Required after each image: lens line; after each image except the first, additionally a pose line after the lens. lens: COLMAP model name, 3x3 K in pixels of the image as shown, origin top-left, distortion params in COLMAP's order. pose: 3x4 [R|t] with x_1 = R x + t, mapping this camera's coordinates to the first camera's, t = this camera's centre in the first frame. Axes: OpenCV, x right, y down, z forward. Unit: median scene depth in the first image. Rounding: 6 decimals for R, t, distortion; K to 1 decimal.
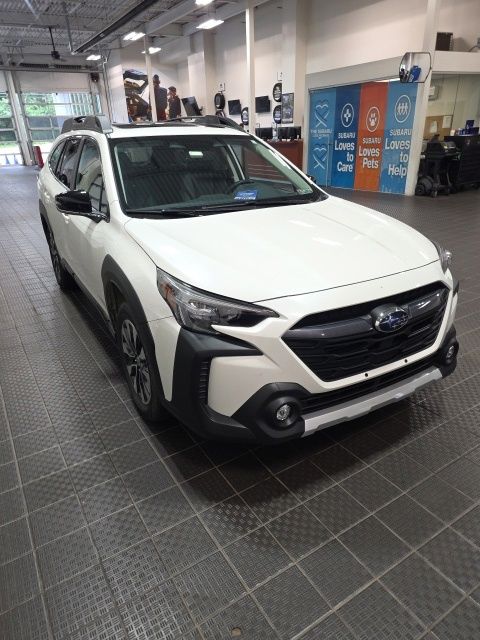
lens RADIAL K [[417.8, 0, 240.0], [0, 417.8, 320.0], [0, 0, 1]] dist [0.038174, -0.000047]
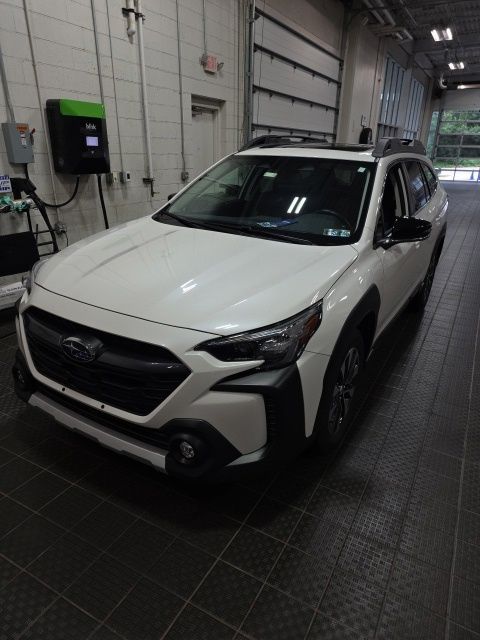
lens RADIAL K [[417.8, 0, 240.0], [0, 417.8, 320.0], [0, 0, 1]] dist [0.038174, -0.000047]
pose [[0.475304, 0.356157, -0.804511, 1.104841], [-0.380854, 0.907579, 0.176778, -0.319535], [0.793118, 0.222378, 0.567020, 0.626131]]
